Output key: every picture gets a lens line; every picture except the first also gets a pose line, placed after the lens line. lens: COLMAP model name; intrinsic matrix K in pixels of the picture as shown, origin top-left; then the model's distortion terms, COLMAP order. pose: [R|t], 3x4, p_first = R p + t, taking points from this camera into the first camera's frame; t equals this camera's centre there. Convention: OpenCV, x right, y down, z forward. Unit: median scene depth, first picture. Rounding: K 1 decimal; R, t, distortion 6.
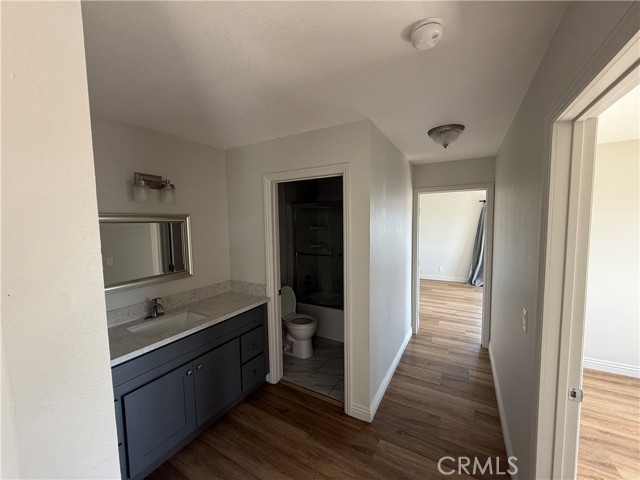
lens RADIAL K [[254.6, 0, 319.6], [0, 254.6, 242.3], [0, 0, 1]] dist [-0.002065, -0.000292]
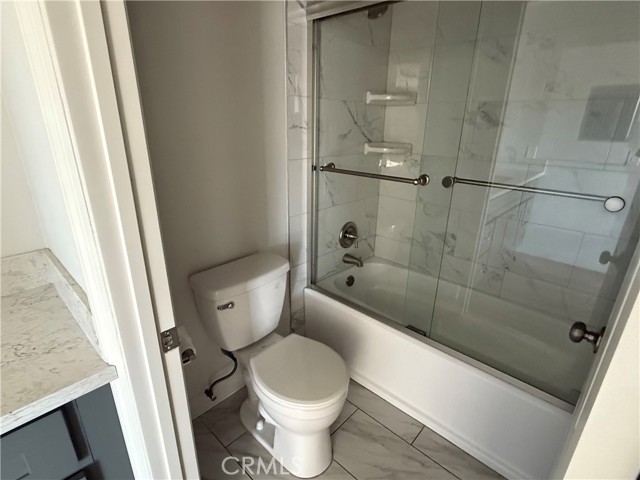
lens RADIAL K [[330.7, 0, 318.6], [0, 330.7, 242.6], [0, 0, 1]] dist [0.005669, 0.000670]
pose [[0.973275, 0.109106, -0.202066, 0.025895], [-0.049863, 0.959336, 0.277826, 0.027611], [0.224162, -0.260326, 0.939139, 0.848517]]
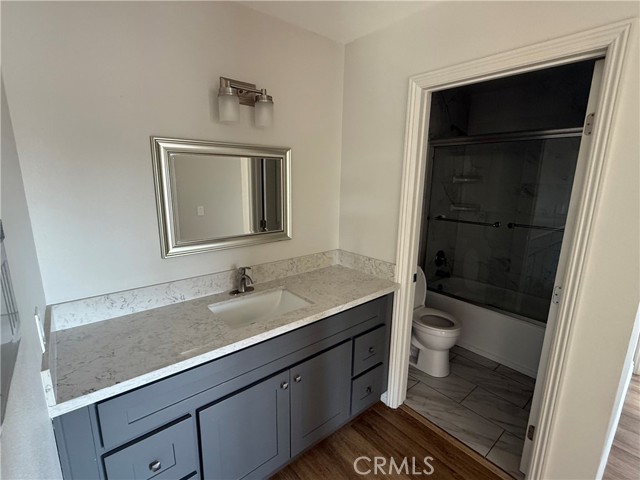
lens RADIAL K [[304.8, 0, 318.4], [0, 304.8, 241.9], [0, 0, 1]] dist [-0.000918, -0.000382]
pose [[0.939081, 0.098939, -0.329149, -0.154364], [-0.054844, 0.988536, 0.140671, 0.018203], [0.339293, -0.114050, 0.933741, 0.248420]]
